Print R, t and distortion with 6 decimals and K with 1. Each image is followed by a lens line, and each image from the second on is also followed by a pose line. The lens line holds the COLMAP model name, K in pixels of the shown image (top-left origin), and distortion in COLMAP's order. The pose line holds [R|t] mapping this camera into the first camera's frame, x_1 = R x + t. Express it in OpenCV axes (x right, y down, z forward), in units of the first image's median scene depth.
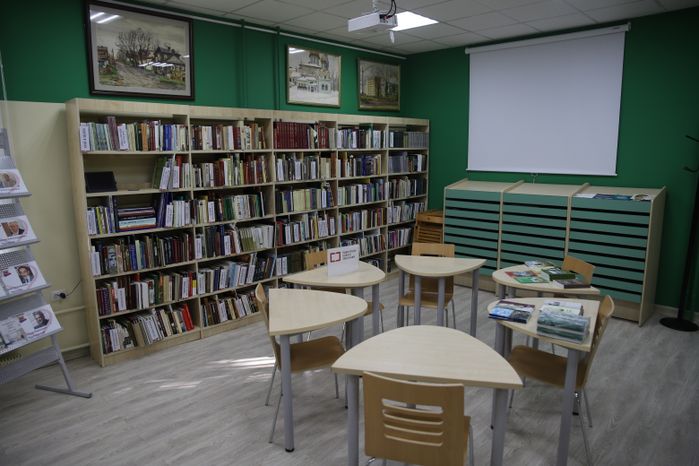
lens RADIAL K [[483.0, 0, 349.5], [0, 483.0, 233.0], [0, 0, 1]] dist [-0.128824, 0.000133]
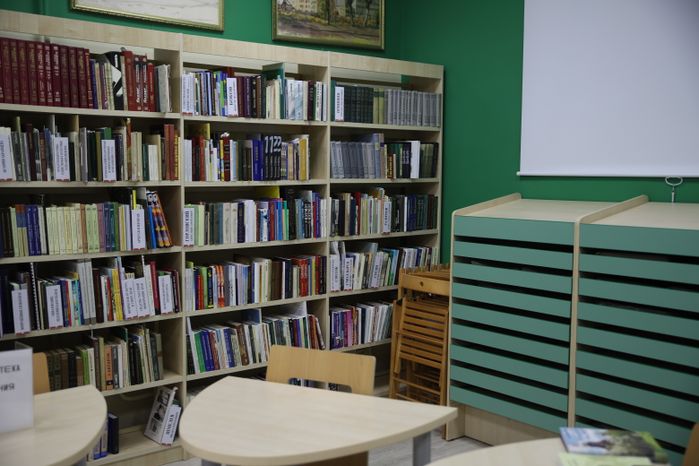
lens RADIAL K [[761.3, 0, 349.5], [0, 761.3, 233.0], [0, 0, 1]] dist [0.001706, -0.002315]
pose [[0.990923, 0.024486, -0.132184, 0.202851], [-0.036694, 0.995200, -0.090725, -0.011280], [0.129328, 0.094752, 0.987065, 0.328802]]
